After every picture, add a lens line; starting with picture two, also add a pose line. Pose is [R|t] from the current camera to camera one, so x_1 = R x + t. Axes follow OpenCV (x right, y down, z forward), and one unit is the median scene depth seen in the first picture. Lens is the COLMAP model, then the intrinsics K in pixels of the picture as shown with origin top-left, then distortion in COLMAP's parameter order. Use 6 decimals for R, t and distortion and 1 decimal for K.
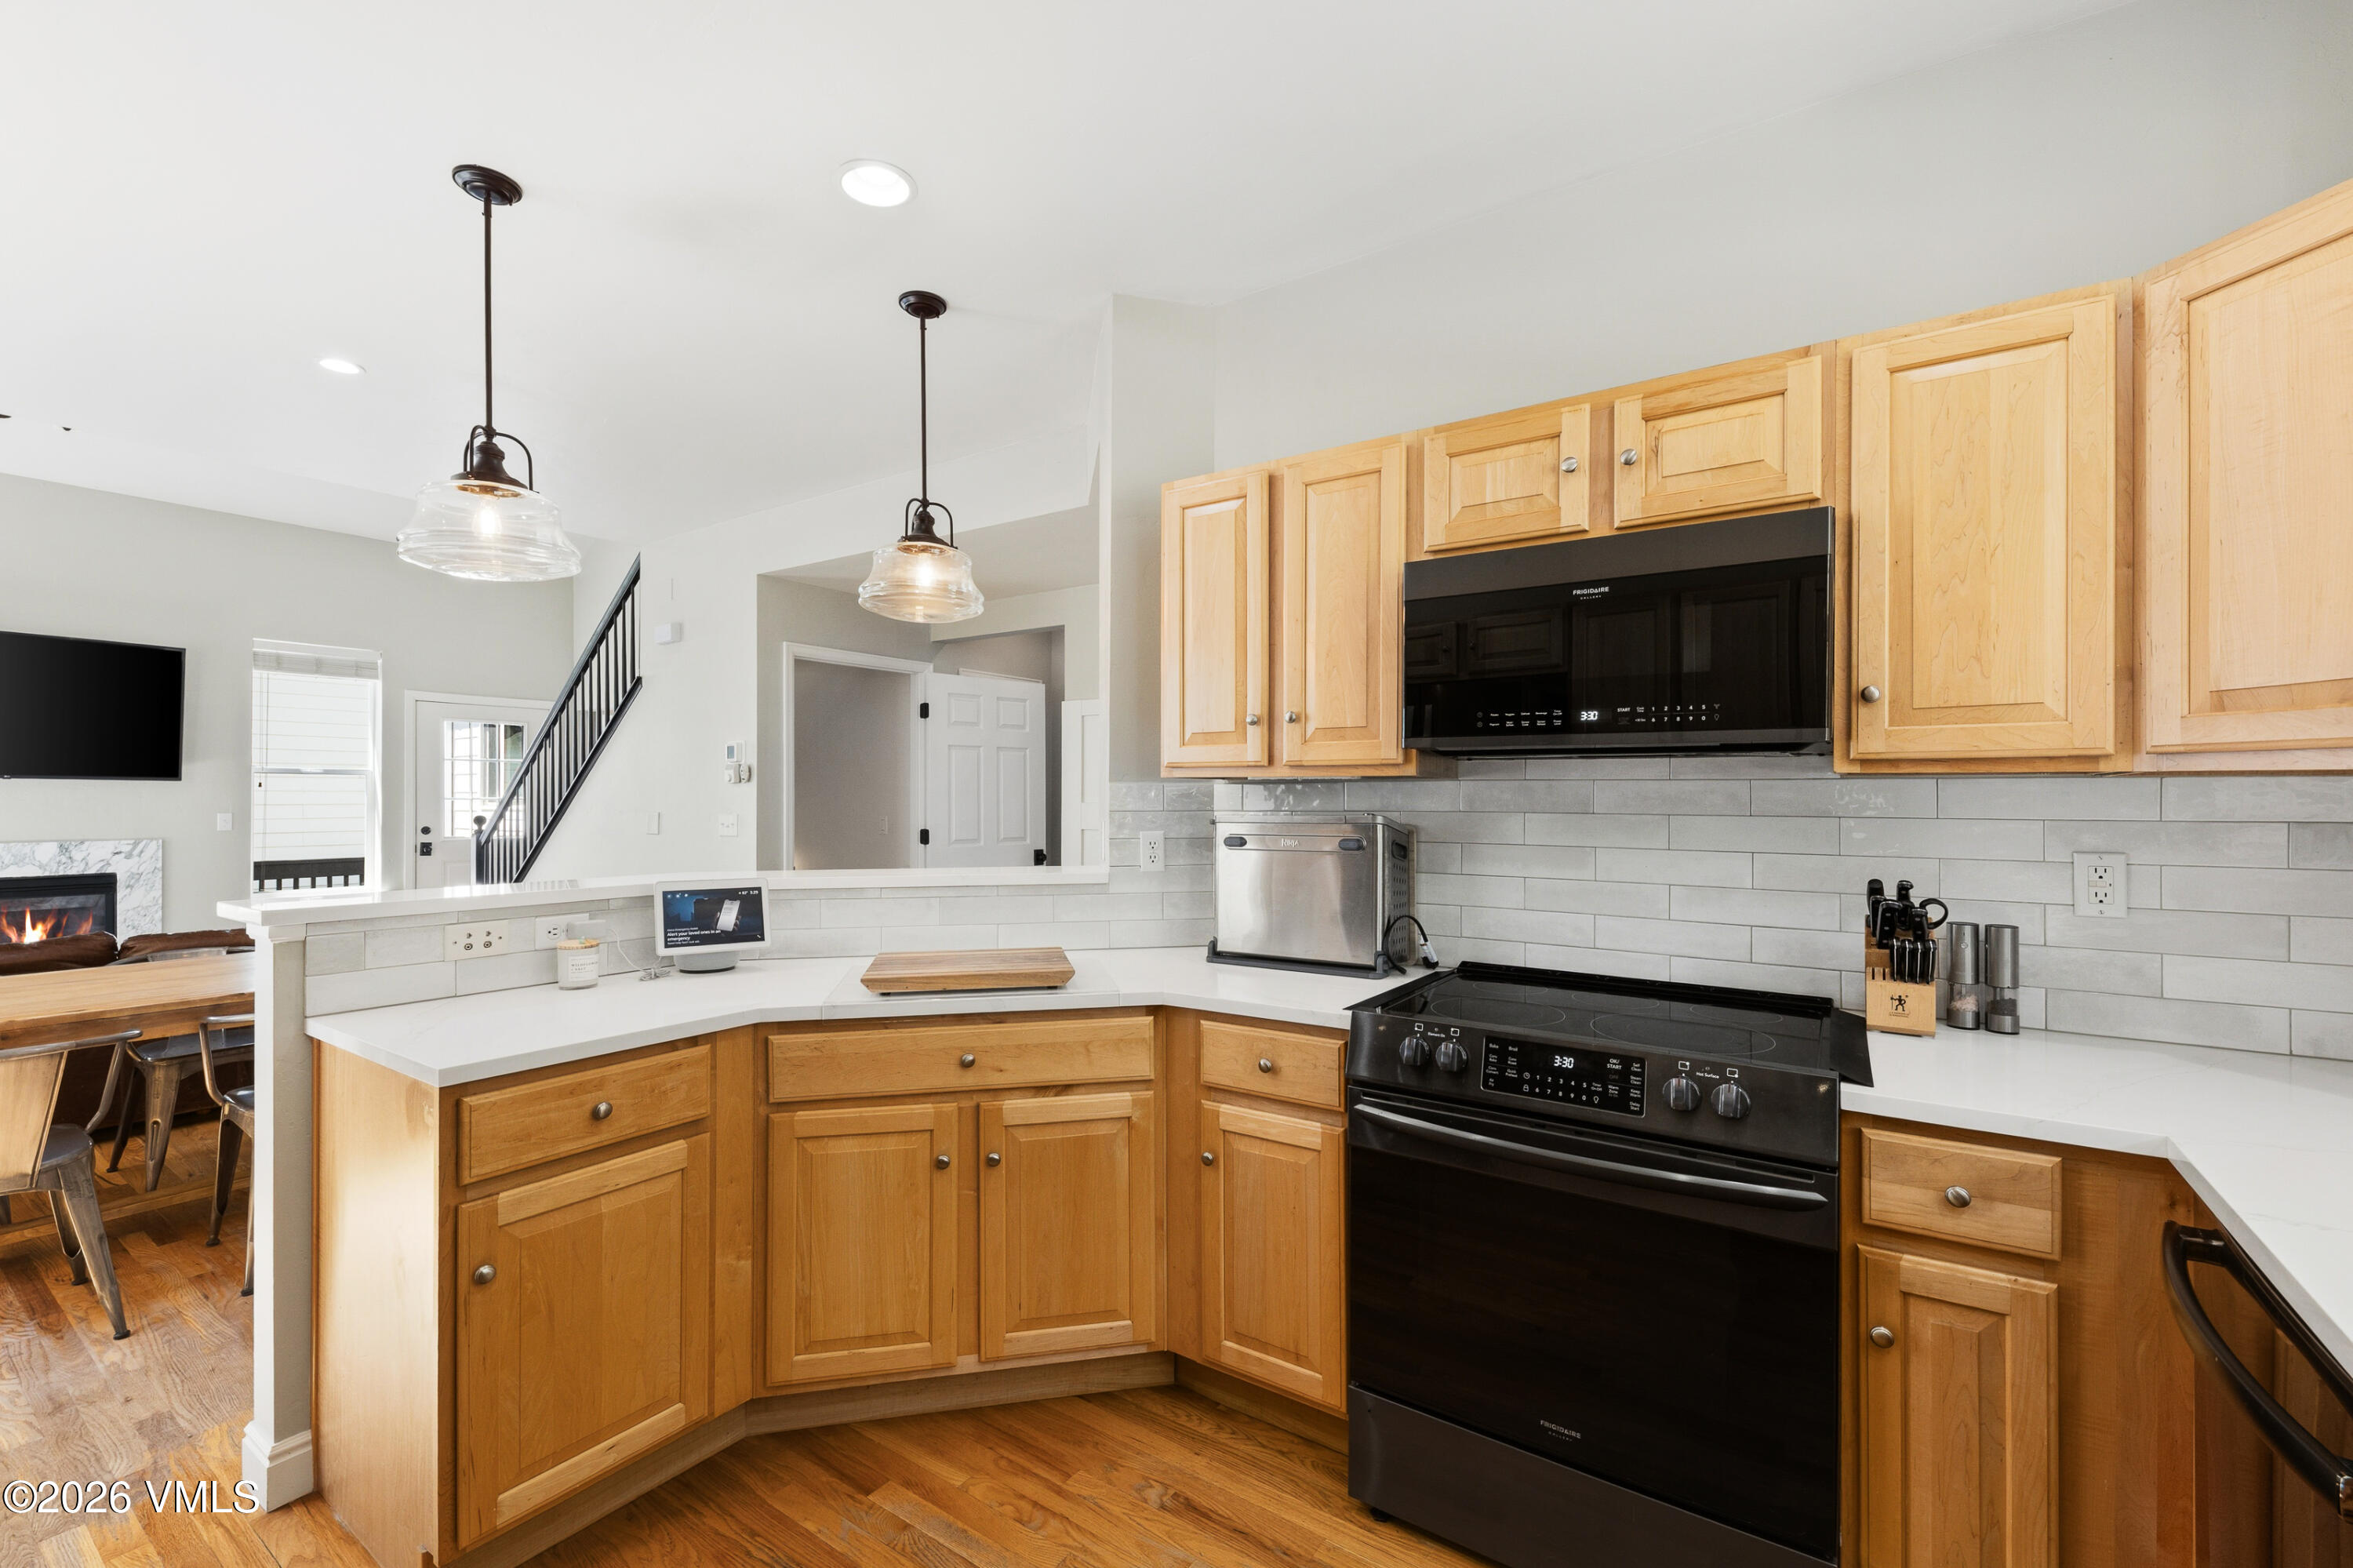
lens RADIAL K [[974.9, 0, 1179.2], [0, 974.9, 800.1], [0, 0, 1]] dist [-0.008734, -0.001086]
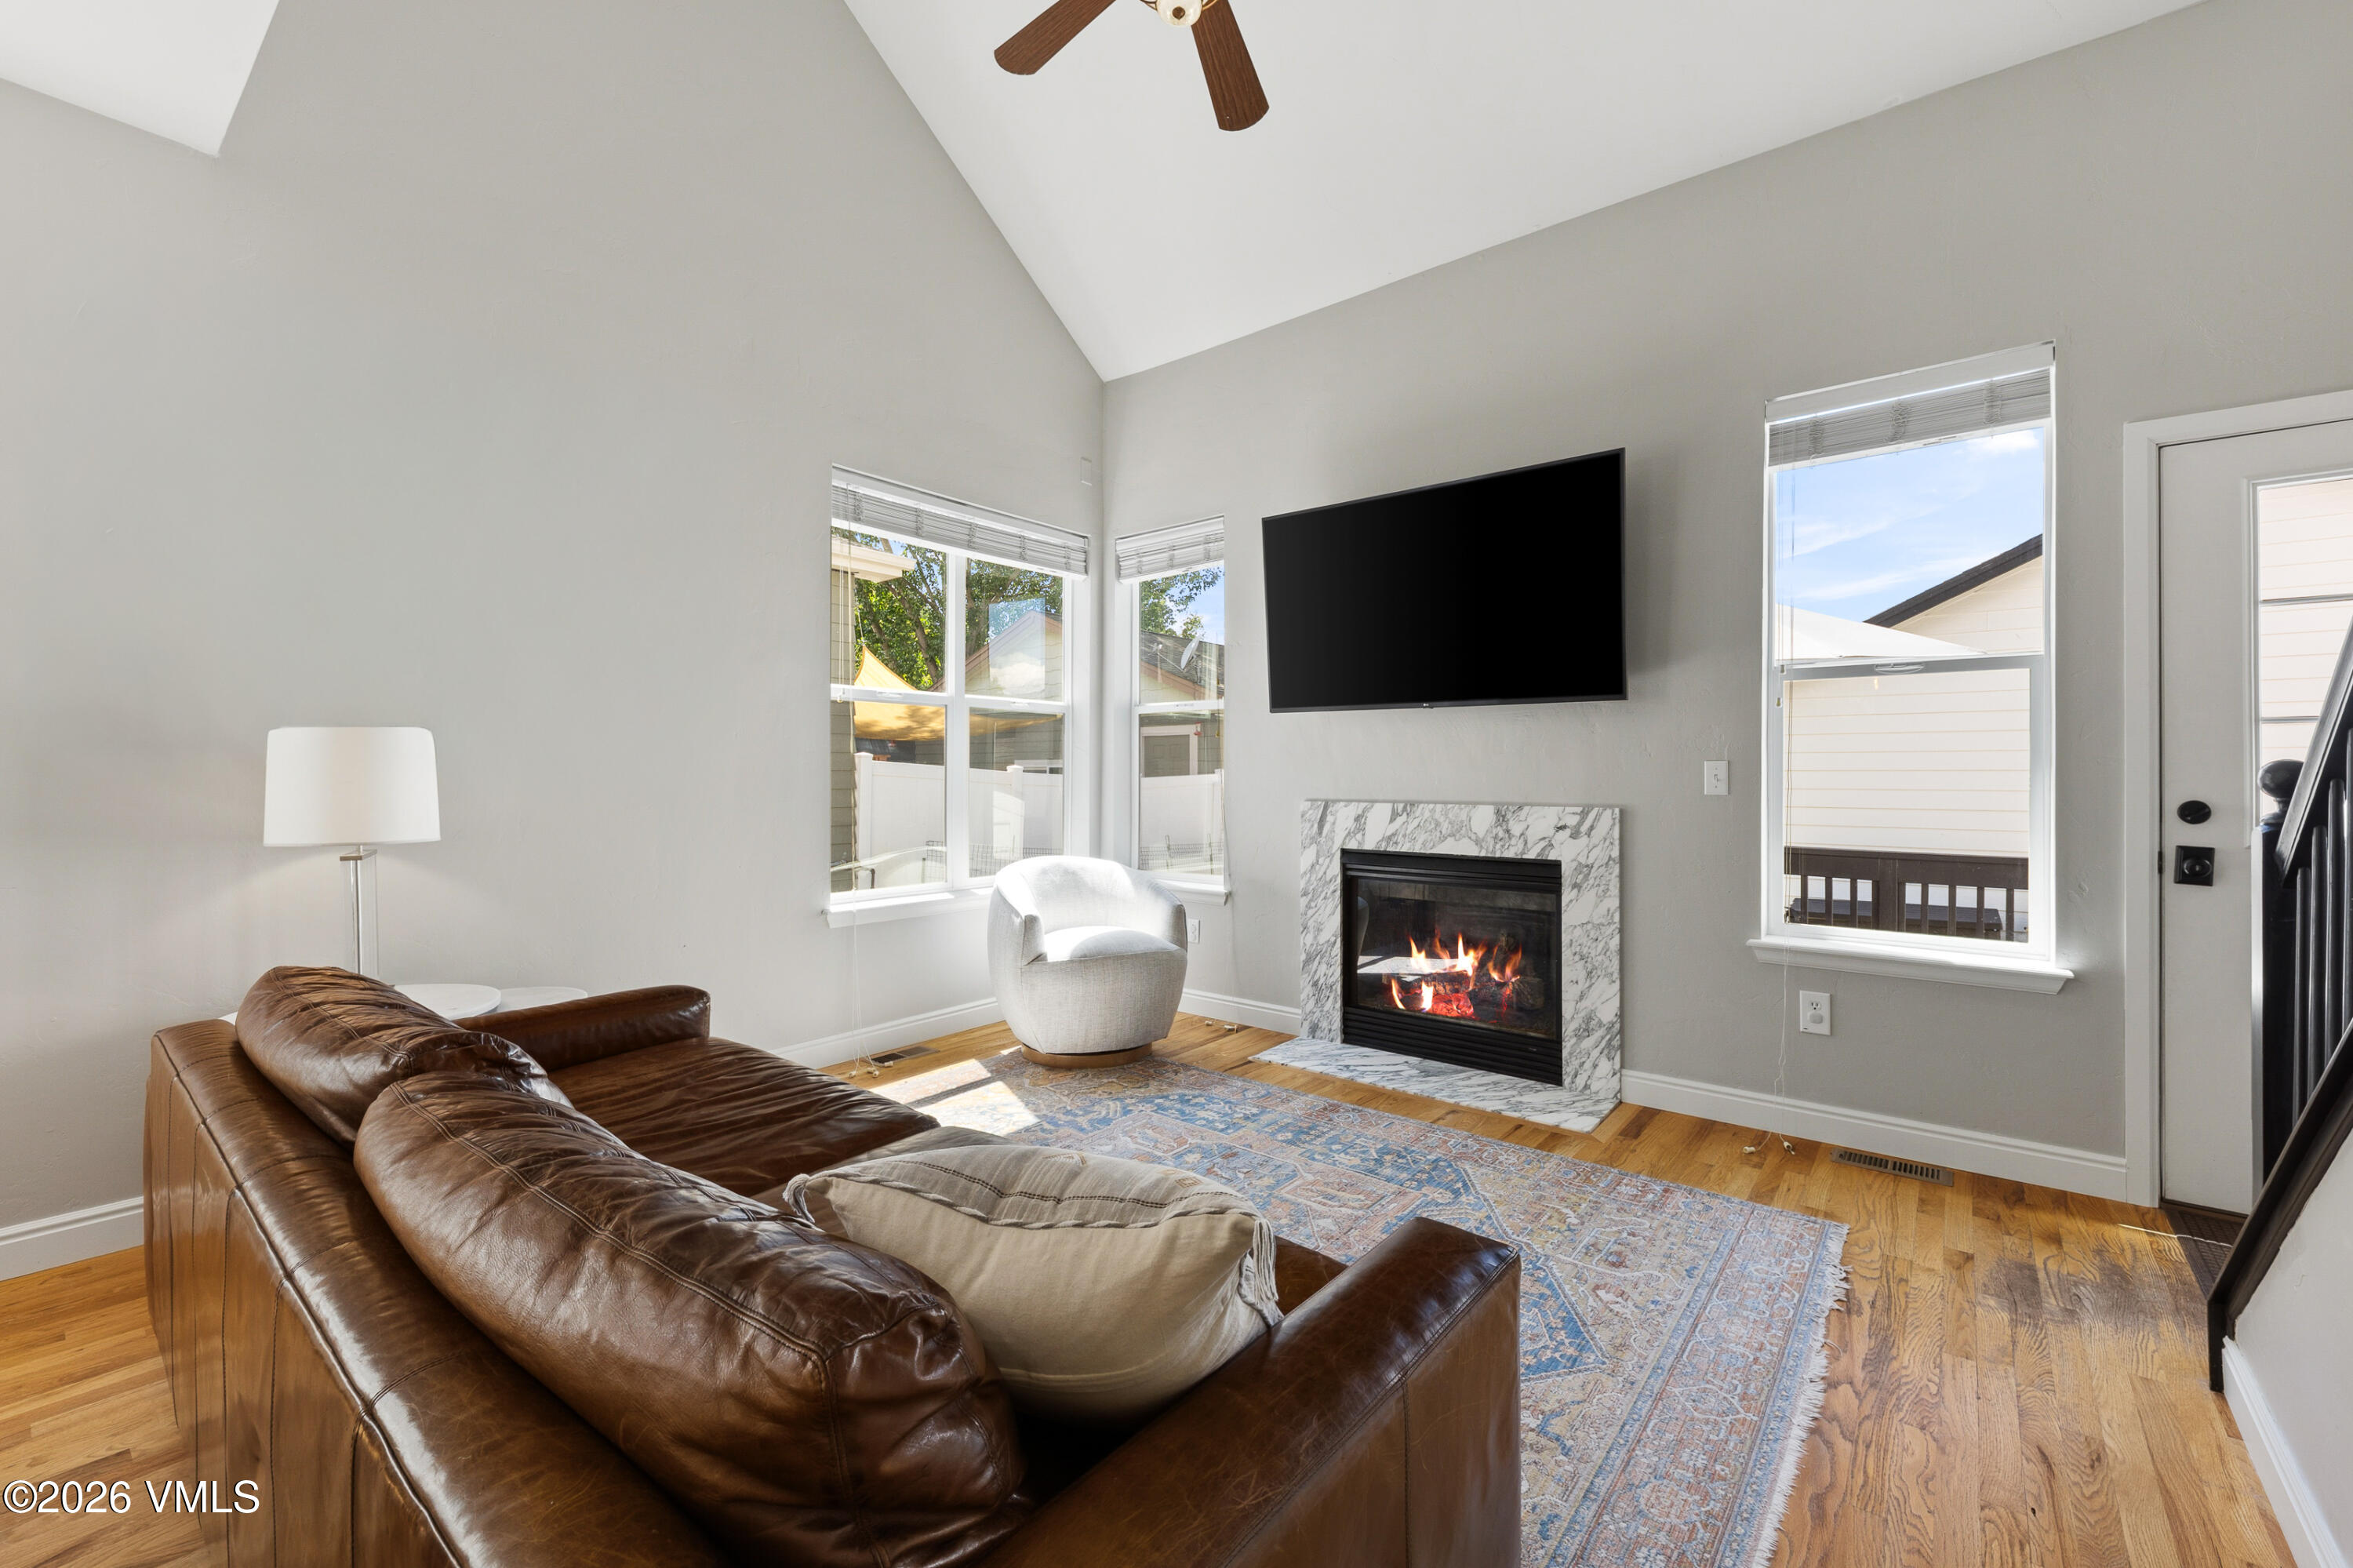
lens RADIAL K [[974.9, 0, 1179.4], [0, 974.9, 772.4], [0, 0, 1]] dist [-0.008734, -0.001086]
pose [[-0.108446, -0.007117, -0.994077, -0.442520], [-0.006849, 0.999956, -0.006412, 0.024142], [0.994079, 0.006113, -0.108490, 0.761185]]
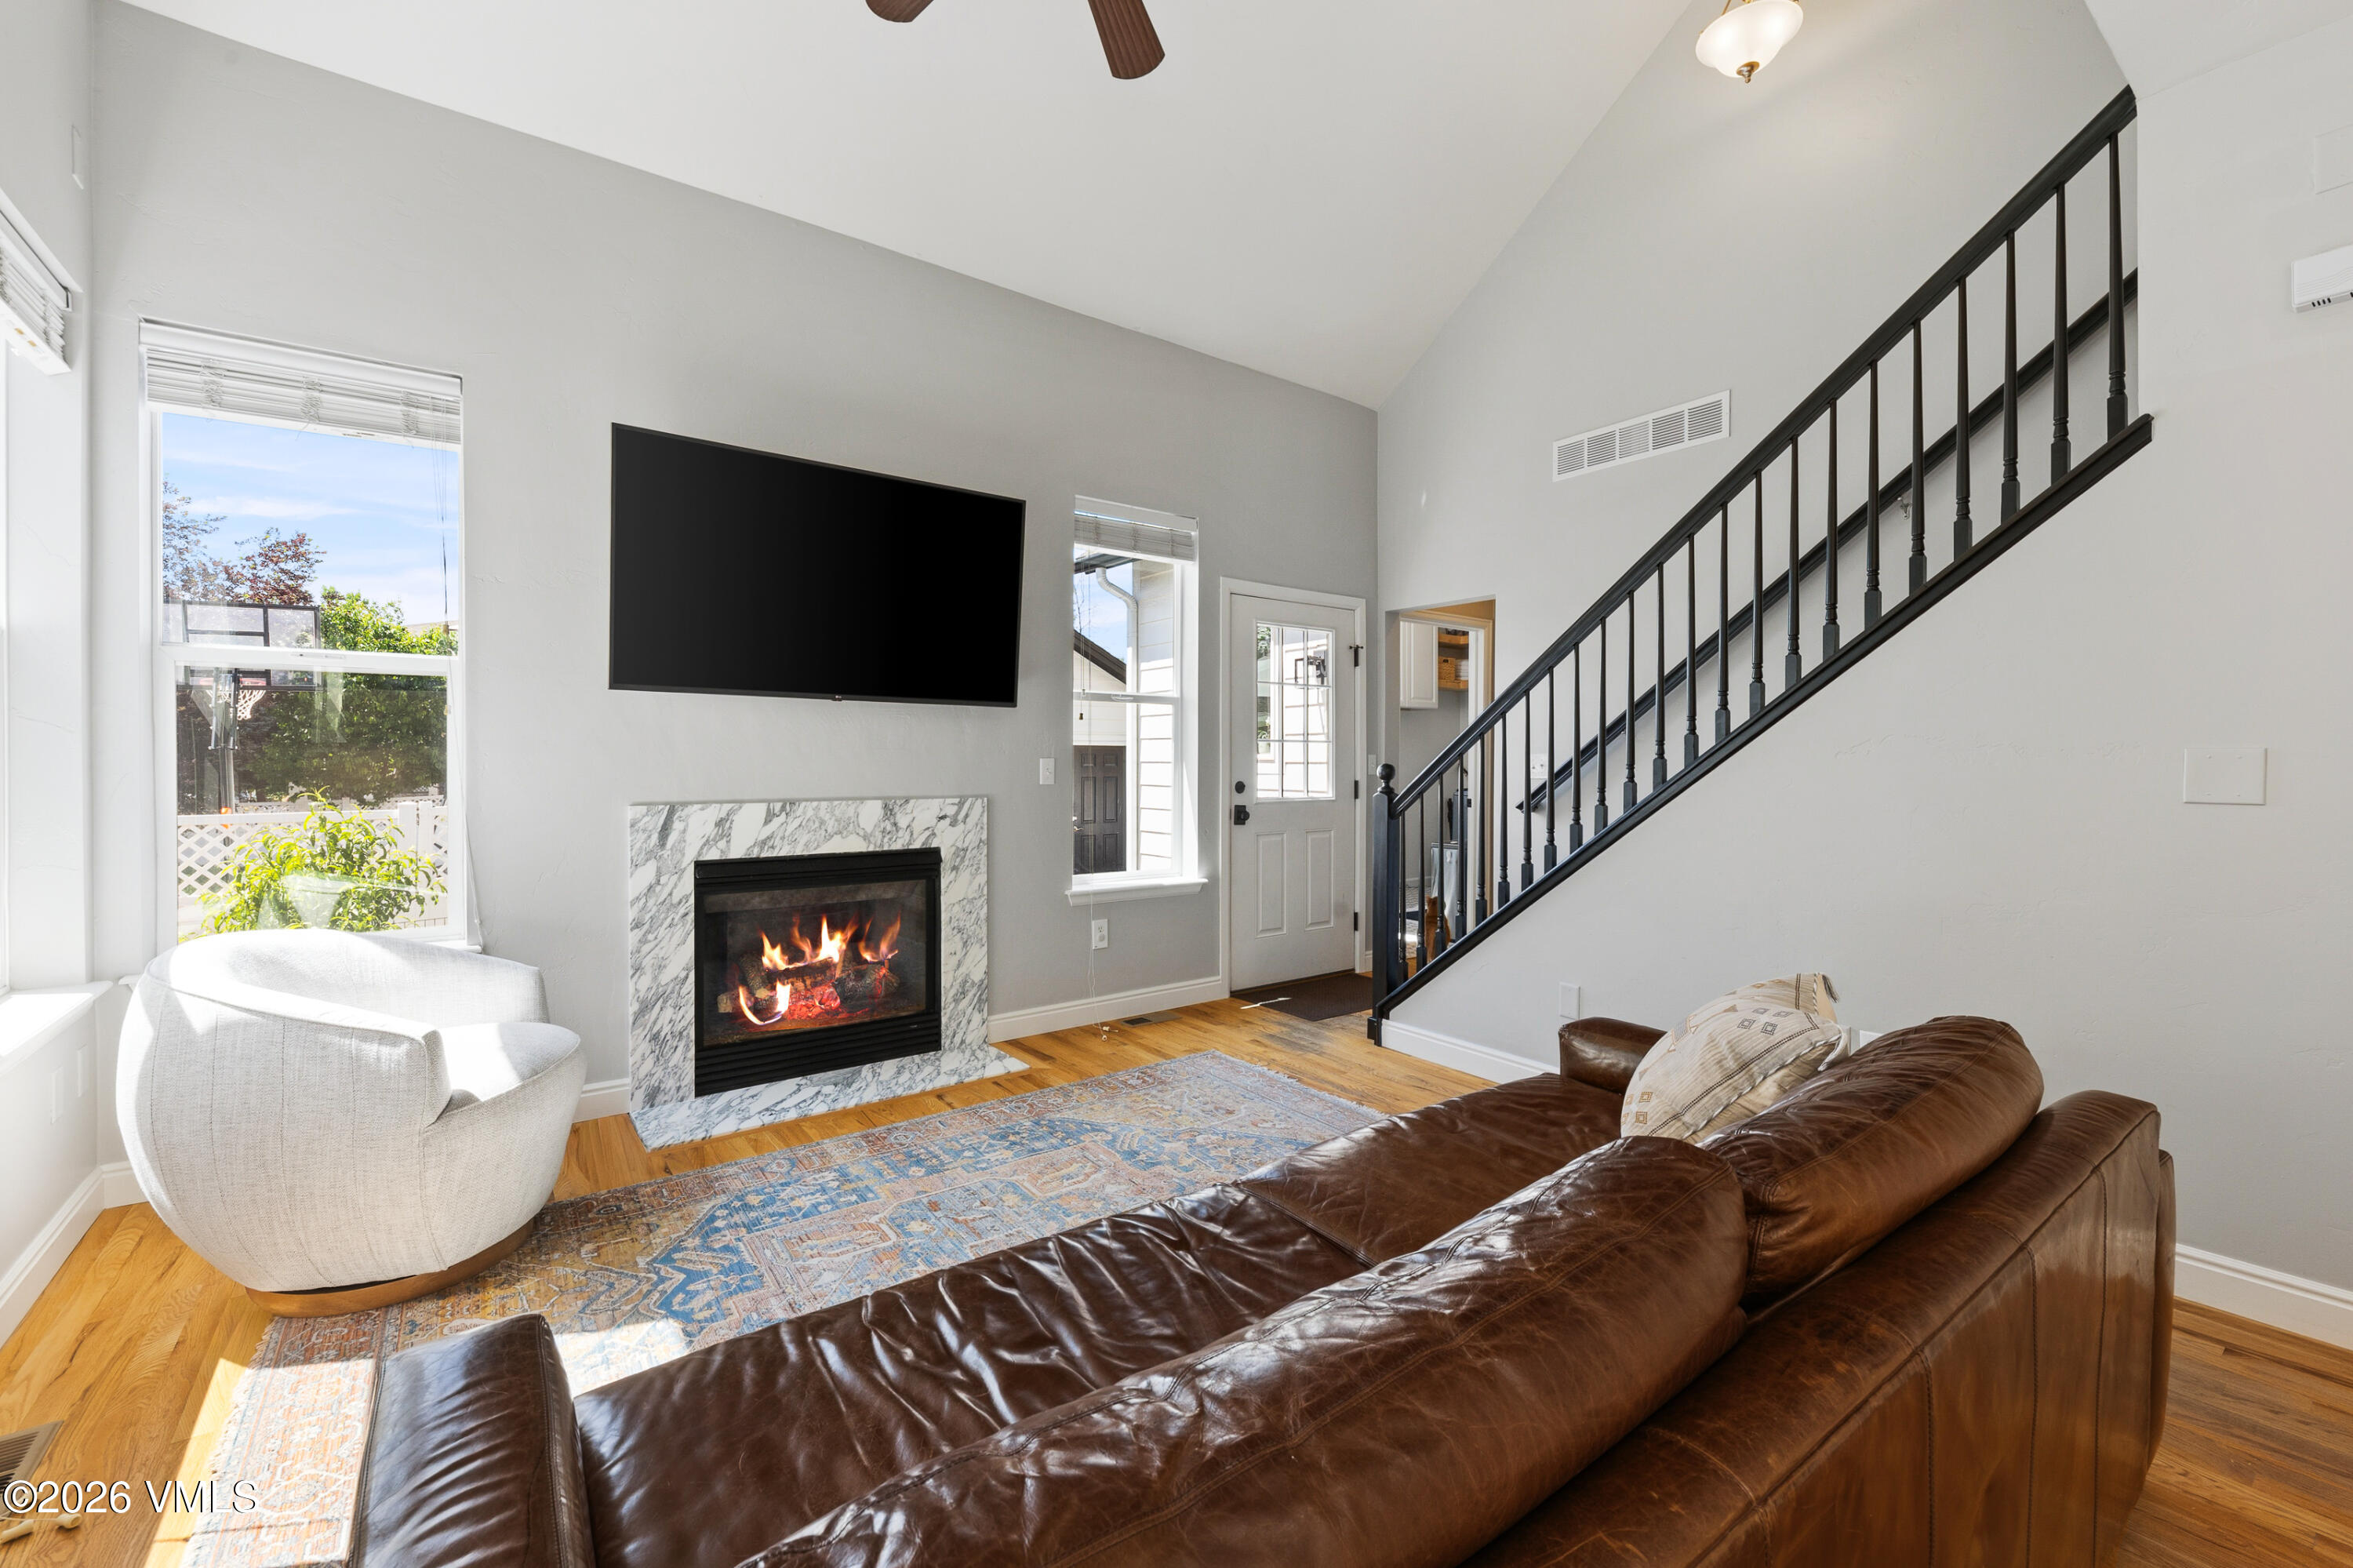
lens RADIAL K [[974.9, 0, 1182.1], [0, 974.9, 777.8], [0, 0, 1]] dist [-0.008734, -0.001086]
pose [[0.945830, 0.002362, -0.324653, -0.672151], [0.001233, 0.999940, 0.010867, 0.019155], [0.324659, -0.010679, 0.945771, 0.391664]]
